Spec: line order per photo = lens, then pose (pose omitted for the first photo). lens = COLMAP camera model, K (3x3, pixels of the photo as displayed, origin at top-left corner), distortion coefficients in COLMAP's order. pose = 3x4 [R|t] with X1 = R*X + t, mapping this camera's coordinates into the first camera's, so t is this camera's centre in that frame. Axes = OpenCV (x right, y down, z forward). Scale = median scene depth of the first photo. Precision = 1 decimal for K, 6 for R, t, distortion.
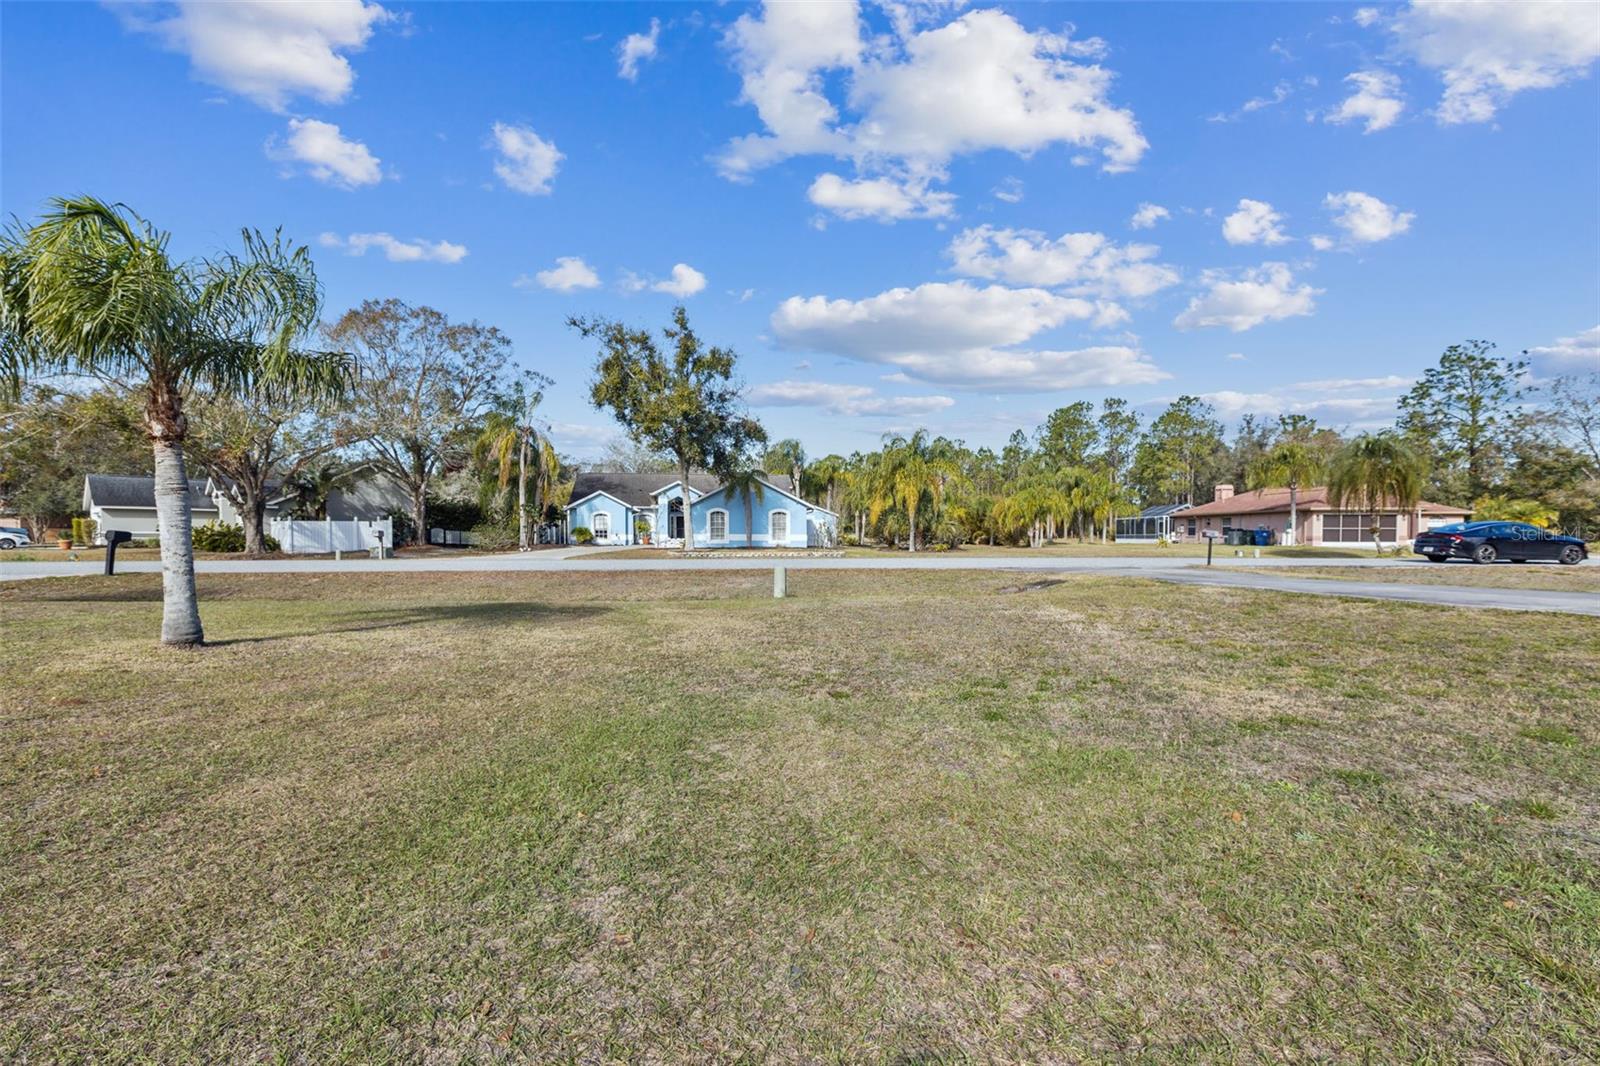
lens RADIAL K [[725.3, 0, 770.4], [0, 725.3, 563.1], [0, 0, 1]] dist [0.001222, -0.001561]
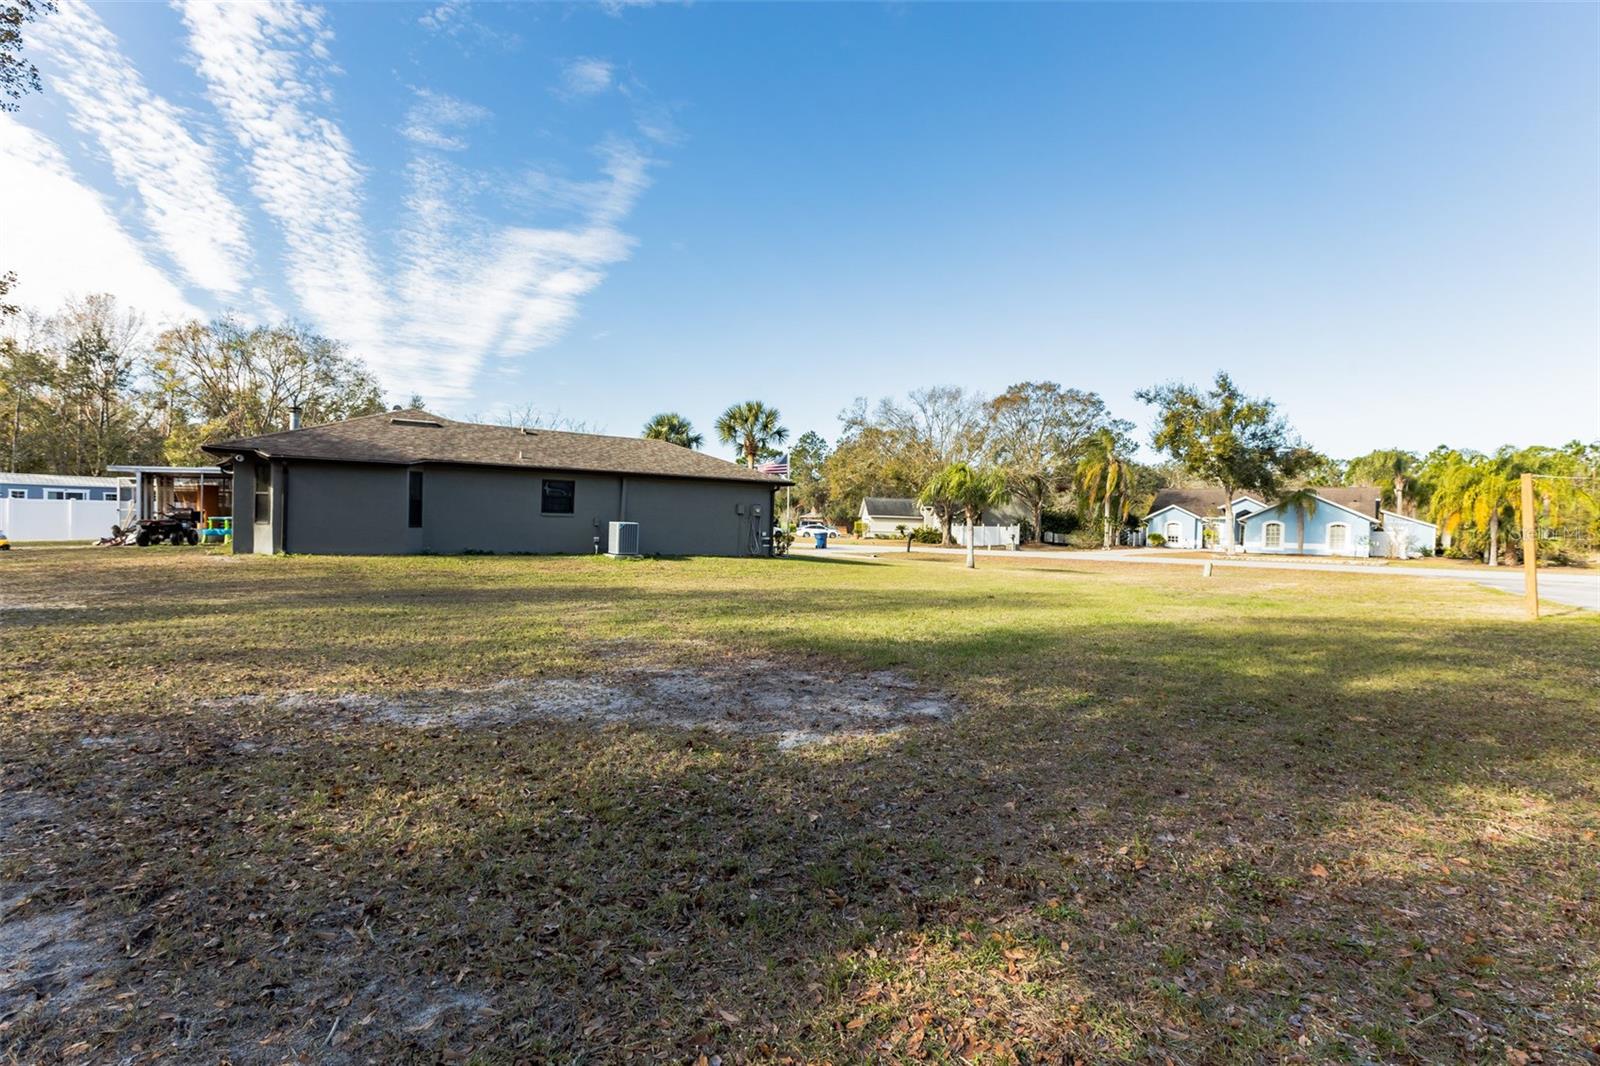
lens RADIAL K [[725.3, 0, 799.0], [0, 725.3, 536.6], [0, 0, 1]] dist [0.001222, -0.001561]
pose [[0.714300, 0.028166, -0.699273, 0.200401], [-0.052407, 0.998537, -0.013313, 0.007012], [0.697875, 0.046156, 0.714731, -0.386416]]
